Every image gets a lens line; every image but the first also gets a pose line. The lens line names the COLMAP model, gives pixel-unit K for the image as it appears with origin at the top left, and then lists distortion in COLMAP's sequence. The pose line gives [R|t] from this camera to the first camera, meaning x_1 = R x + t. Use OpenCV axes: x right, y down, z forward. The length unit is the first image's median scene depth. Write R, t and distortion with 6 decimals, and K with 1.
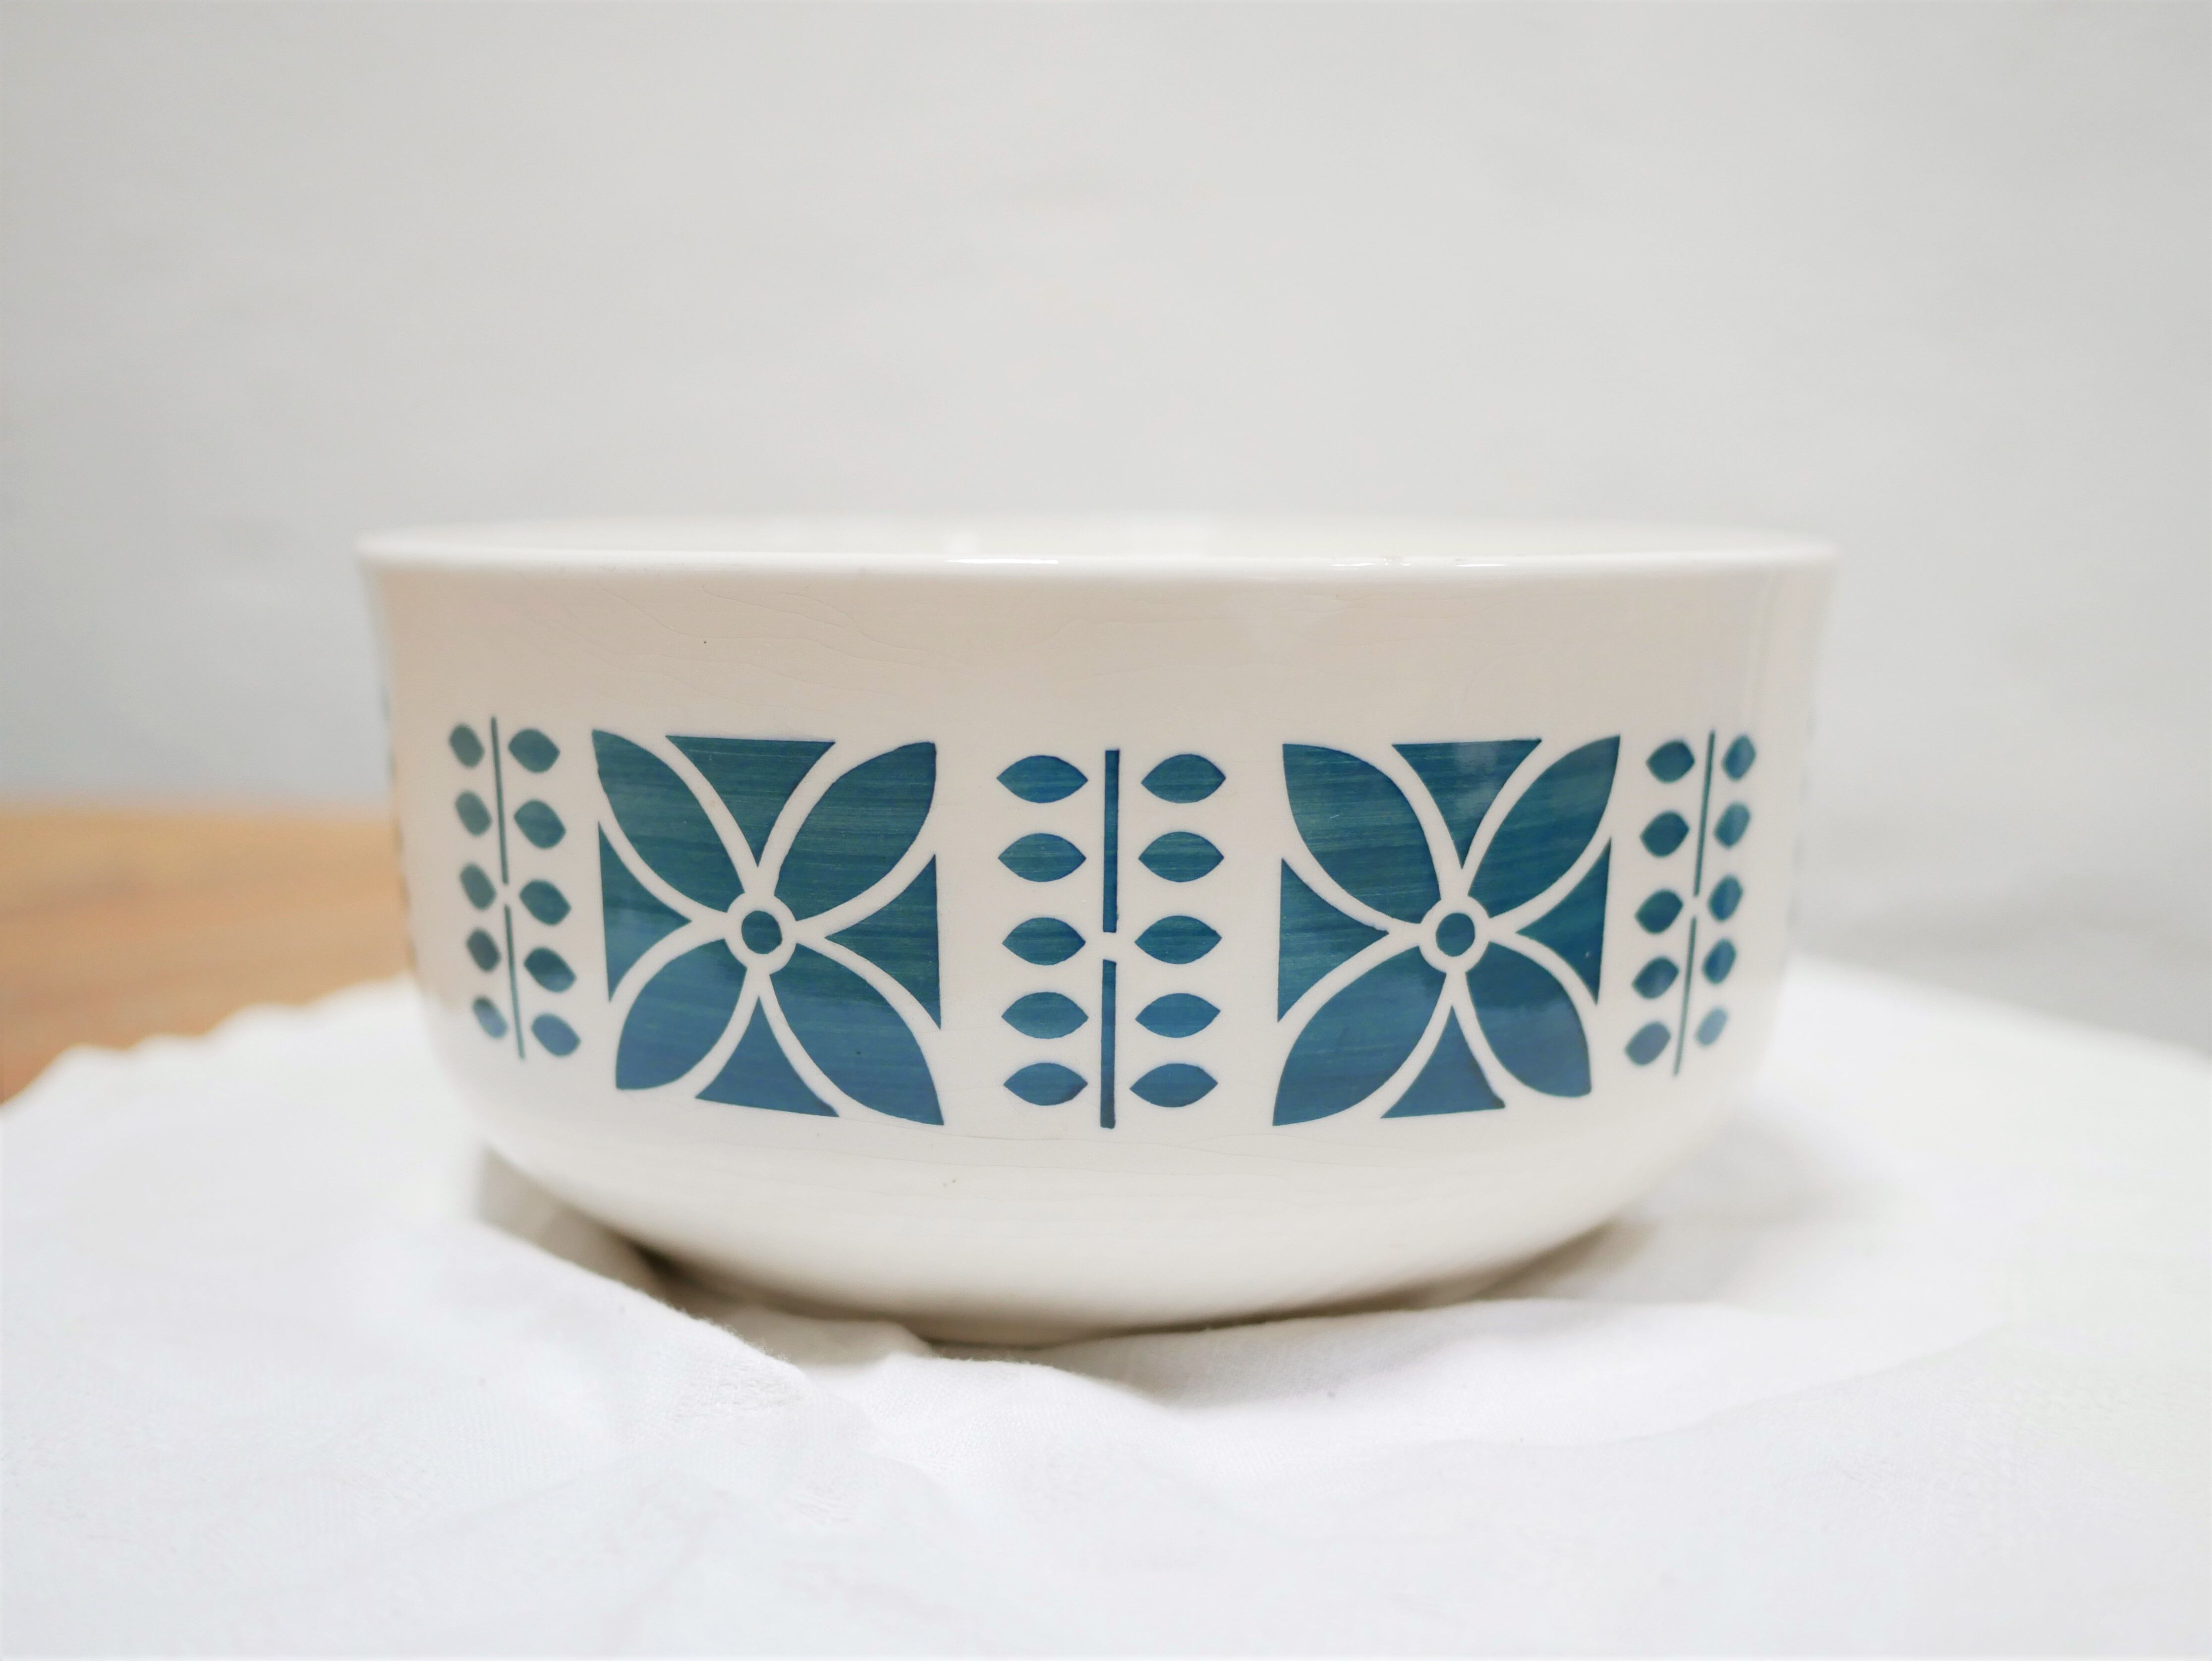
lens RADIAL K [[2560.5, 0, 1104.0], [0, 2560.5, 831.3], [0, 0, 1]] dist [-0.011986, 0.000000]
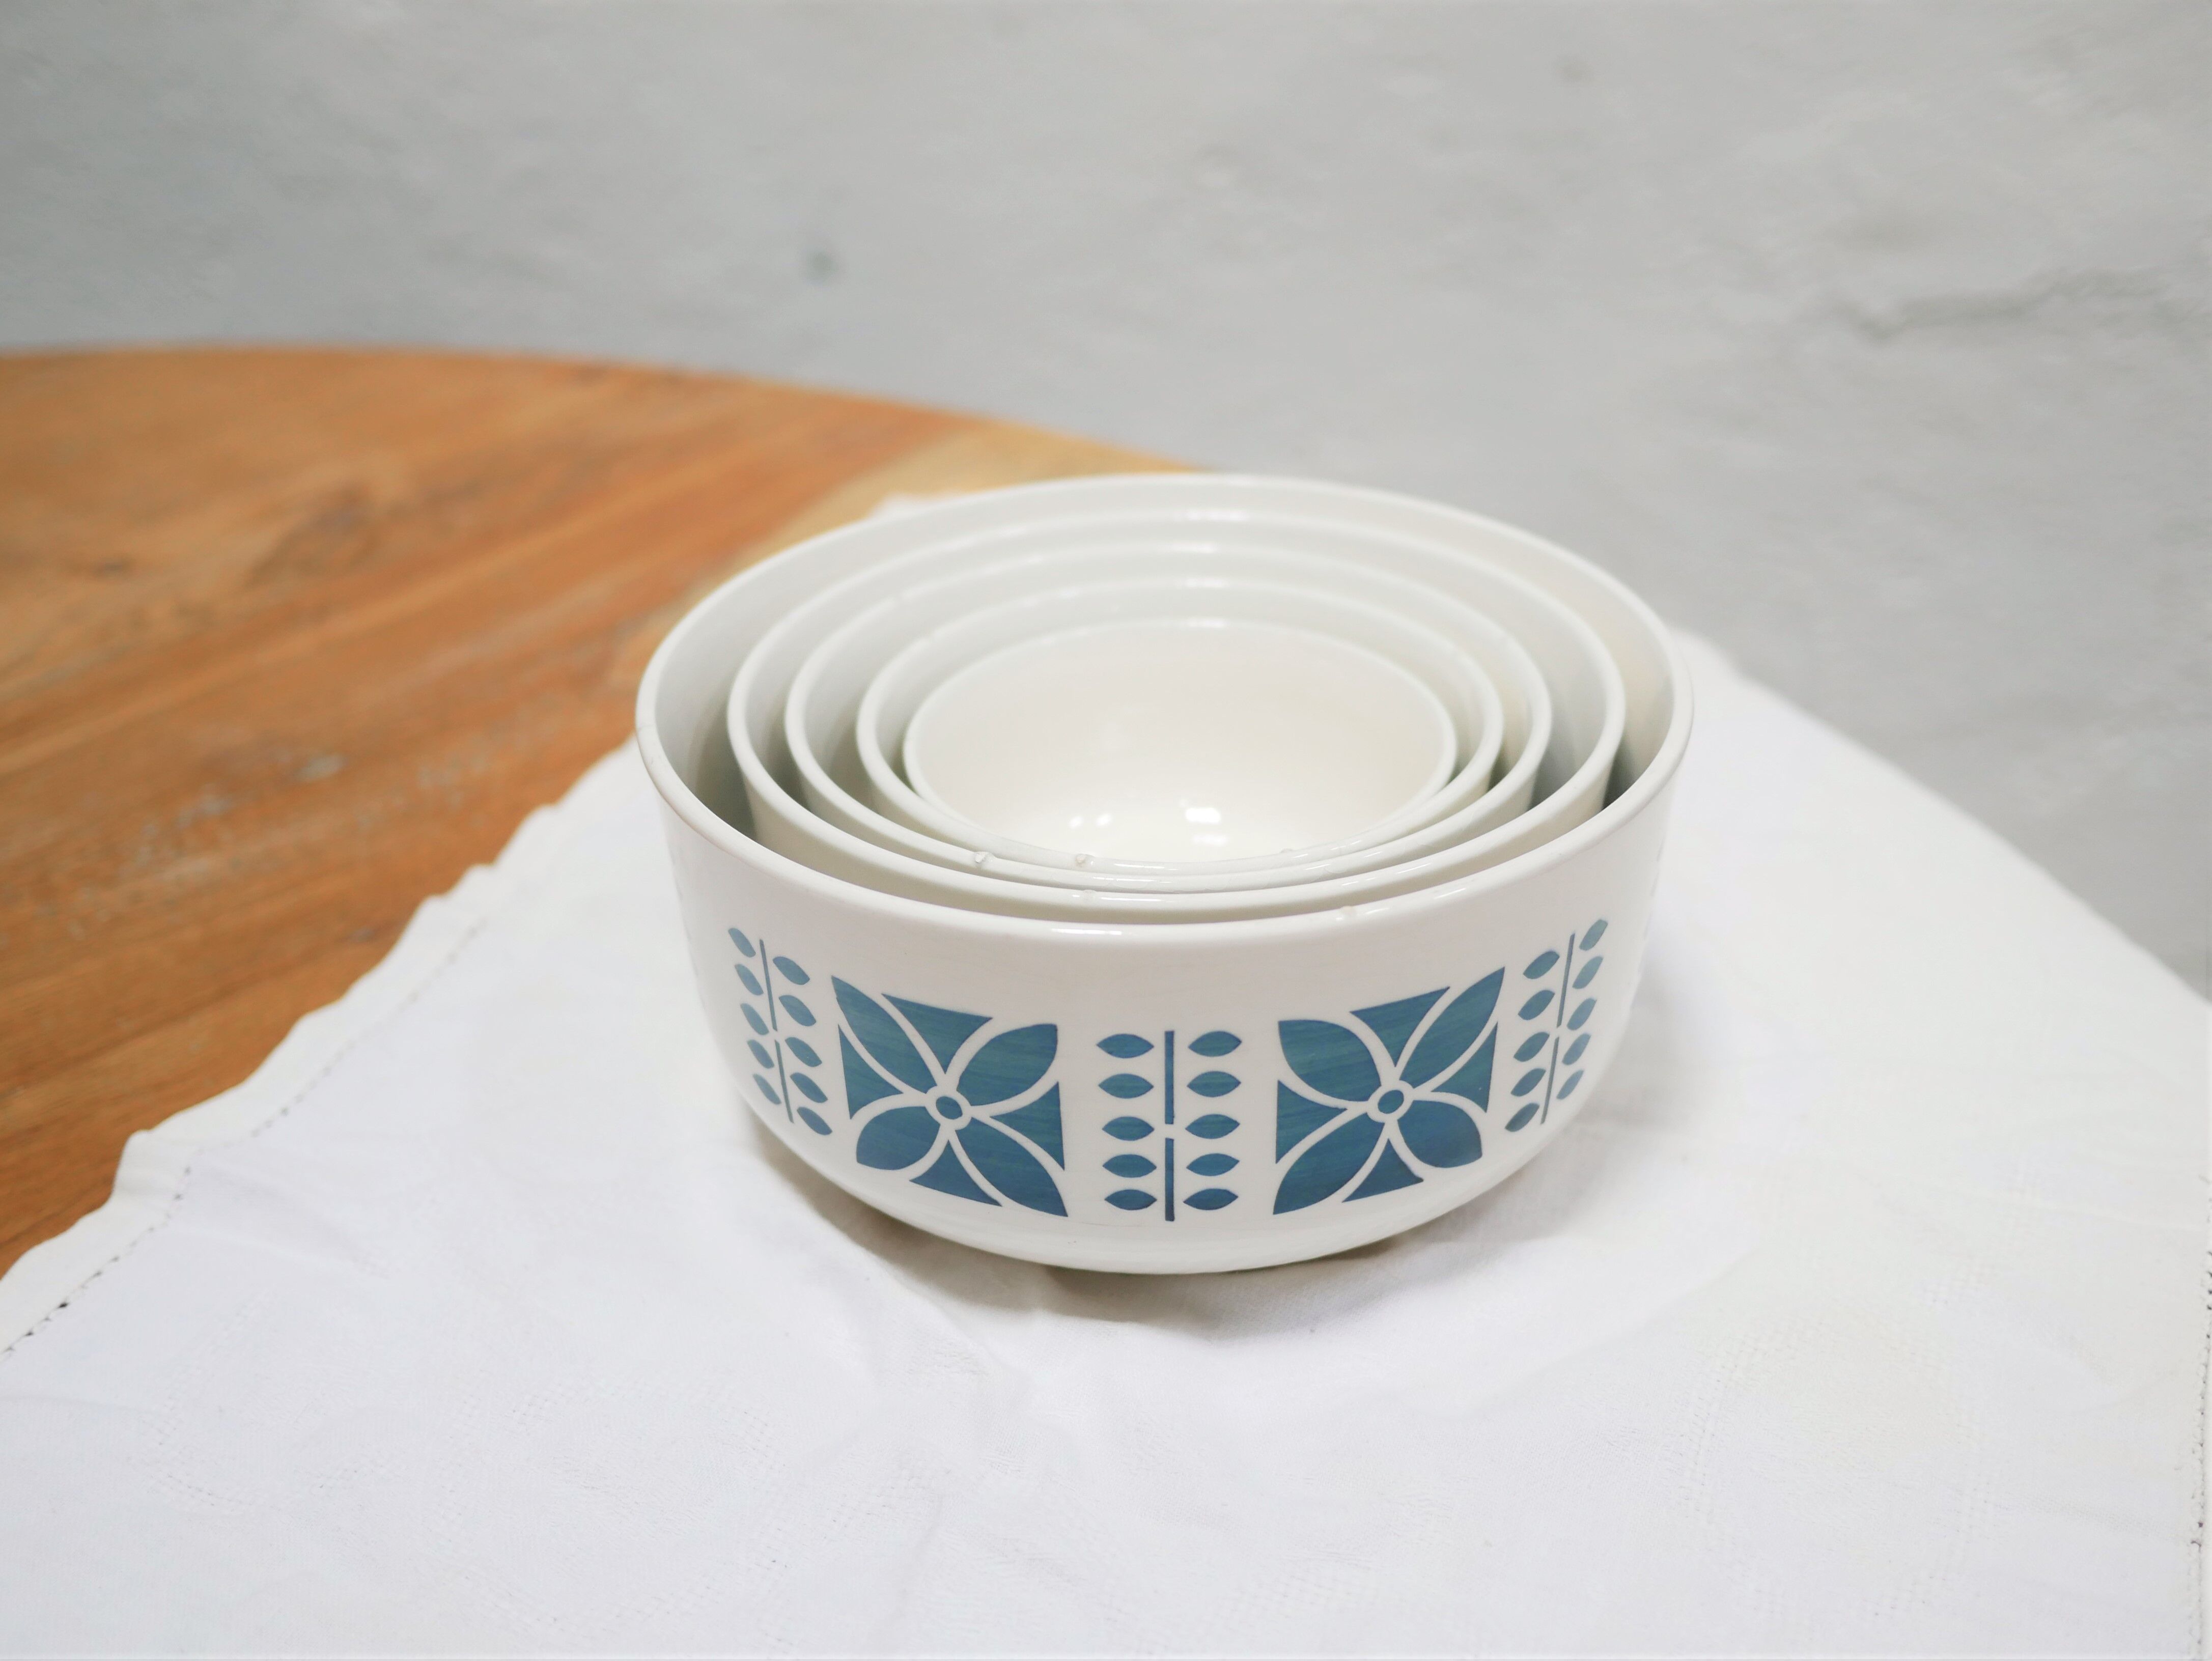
lens RADIAL K [[2561.6, 0, 1105.7], [0, 2561.6, 834.9], [0, 0, 1]] dist [-0.011080, 0.000000]
pose [[0.999341, -0.009614, -0.034997, 0.019702], [0.021477, 0.933974, 0.356695, -0.680890], [0.029257, -0.357211, 0.933565, -0.412648]]
